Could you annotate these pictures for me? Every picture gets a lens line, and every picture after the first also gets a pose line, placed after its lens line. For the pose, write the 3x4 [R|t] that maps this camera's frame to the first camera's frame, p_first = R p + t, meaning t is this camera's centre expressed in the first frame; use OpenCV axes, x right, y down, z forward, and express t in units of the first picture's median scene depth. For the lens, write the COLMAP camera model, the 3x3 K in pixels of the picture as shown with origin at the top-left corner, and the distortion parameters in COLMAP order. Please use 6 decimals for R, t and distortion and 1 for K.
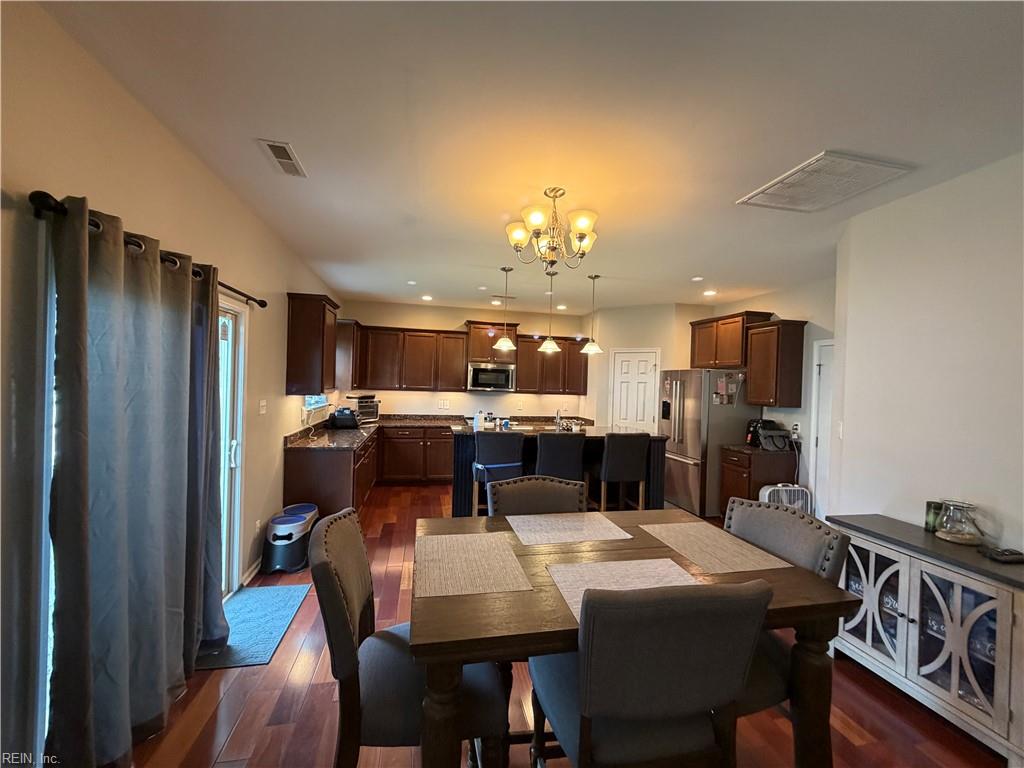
lens RADIAL K [[407.3, 0, 508.1], [0, 407.3, 388.7], [0, 0, 1]] dist [-0.000579, 0.000250]
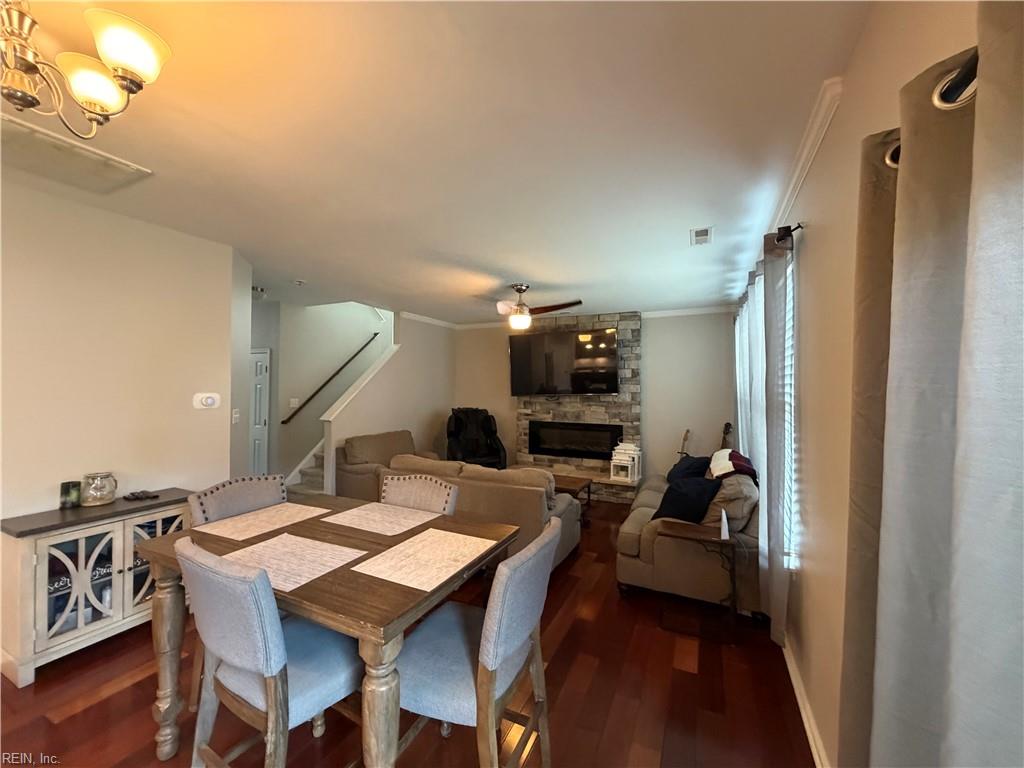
lens RADIAL K [[407.3, 0, 509.9], [0, 407.3, 384.5], [0, 0, 1]] dist [-0.000579, 0.000250]
pose [[-0.784205, -0.031125, 0.619721, -0.642517], [-0.025821, 0.999513, 0.017526, -0.047243], [-0.619965, -0.002258, -0.784626, 1.182879]]
